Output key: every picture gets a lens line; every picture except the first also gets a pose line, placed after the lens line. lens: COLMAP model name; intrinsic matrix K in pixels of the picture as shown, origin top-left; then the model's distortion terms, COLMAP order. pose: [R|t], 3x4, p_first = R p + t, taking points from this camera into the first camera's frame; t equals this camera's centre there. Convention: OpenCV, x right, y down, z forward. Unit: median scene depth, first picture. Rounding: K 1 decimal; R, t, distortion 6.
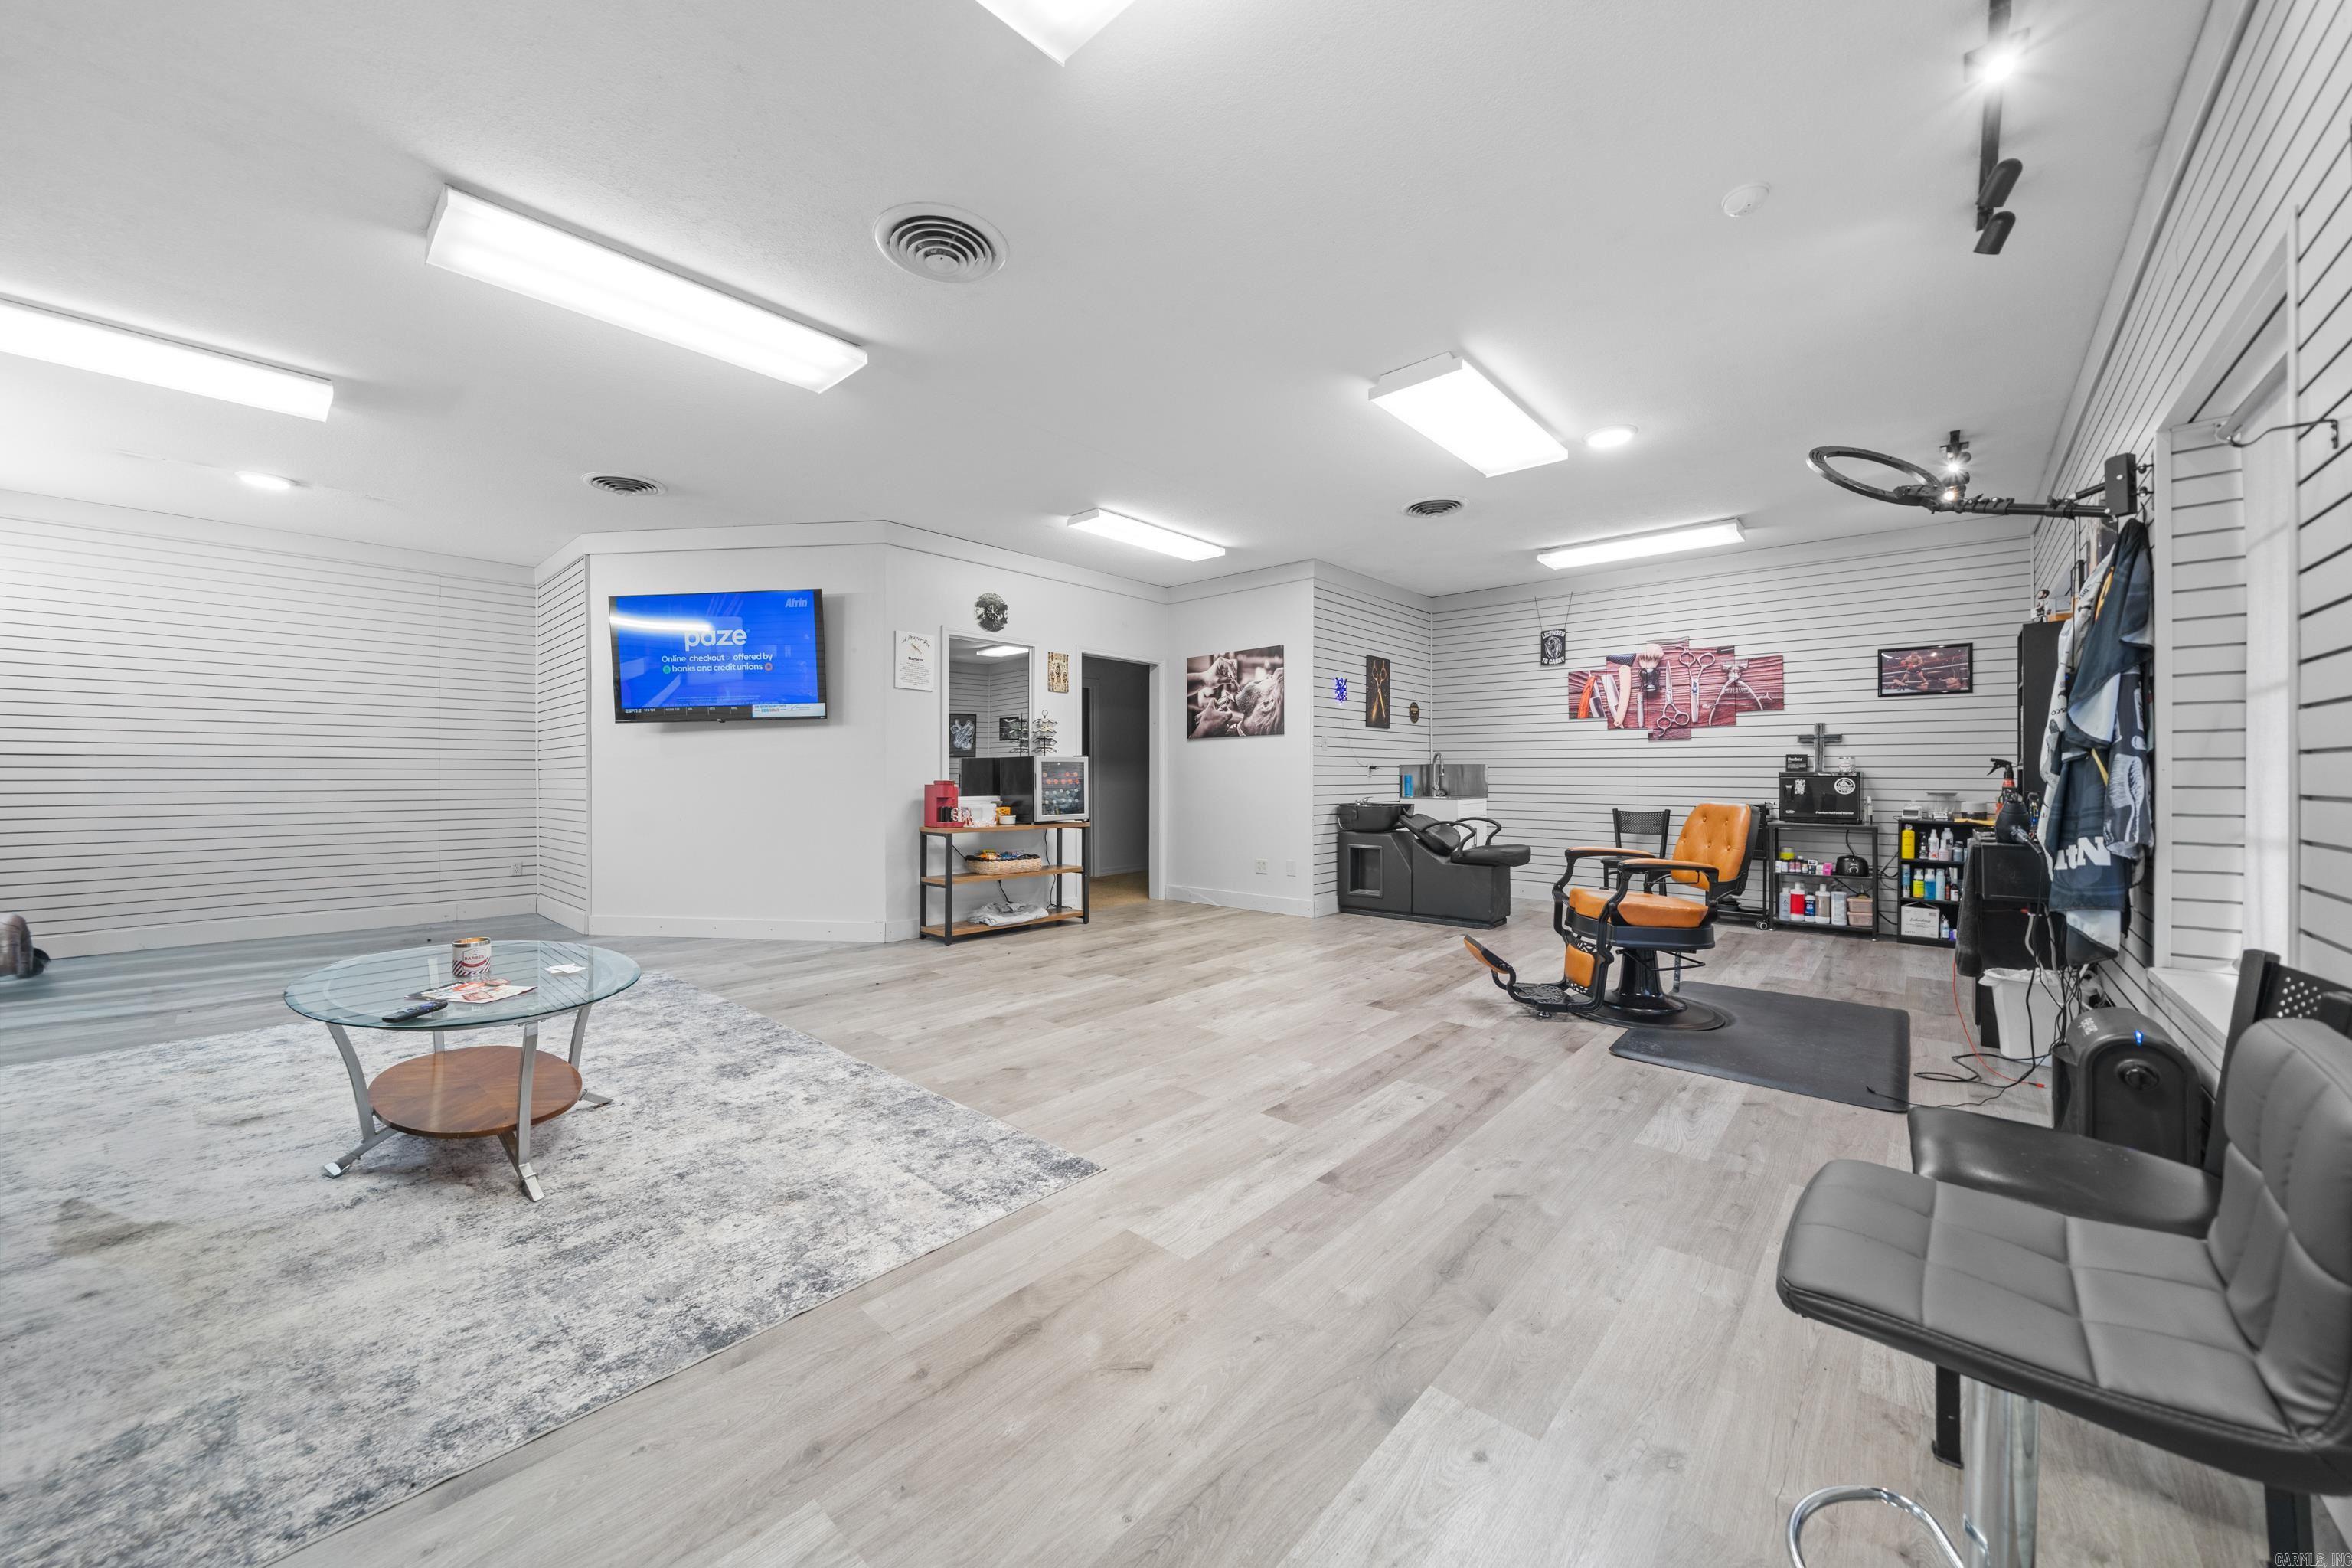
lens RADIAL K [[866.0, 0, 1166.0], [0, 866.0, 779.9], [0, 0, 1]] dist [-0.007712, -0.000130]
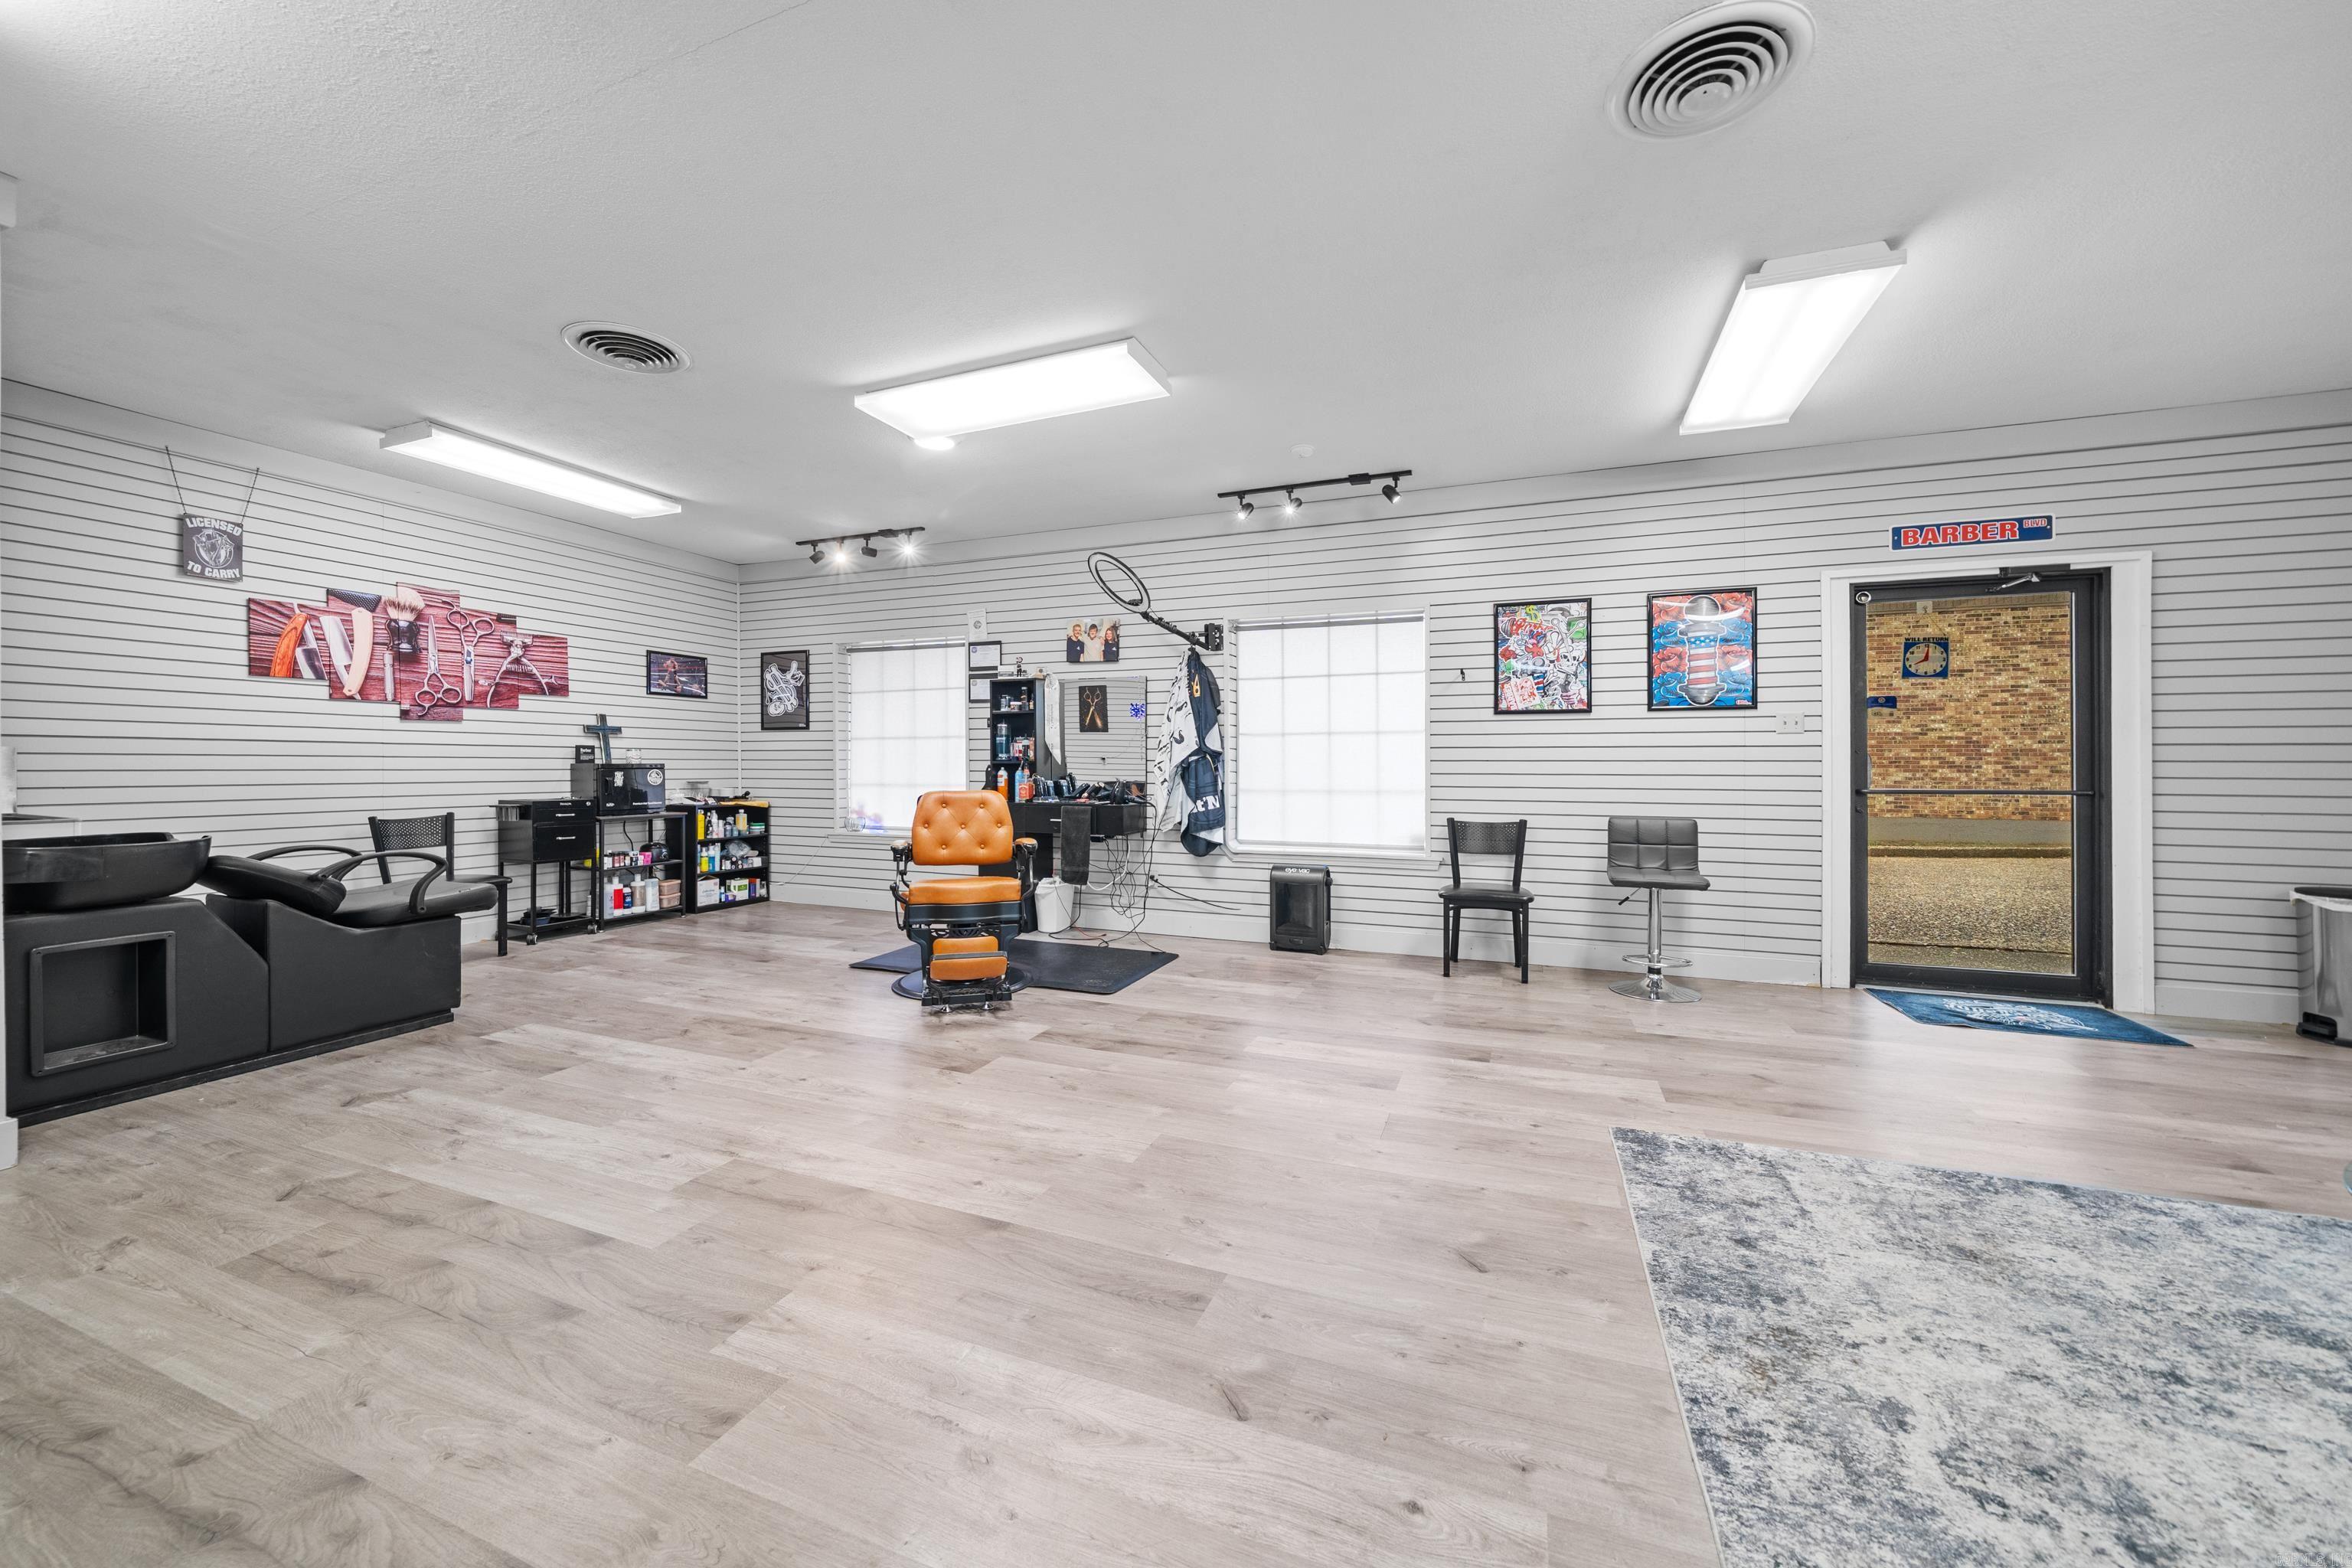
lens RADIAL K [[801.9, 0, 1162.1], [0, 801.9, 767.1], [0, 0, 1]] dist [-0.006762, 0.000032]
pose [[-0.315287, -0.004488, 0.948986, -0.499494], [0.004977, 0.999967, 0.006383, -0.012442], [-0.948983, 0.006735, -0.315254, 1.082593]]
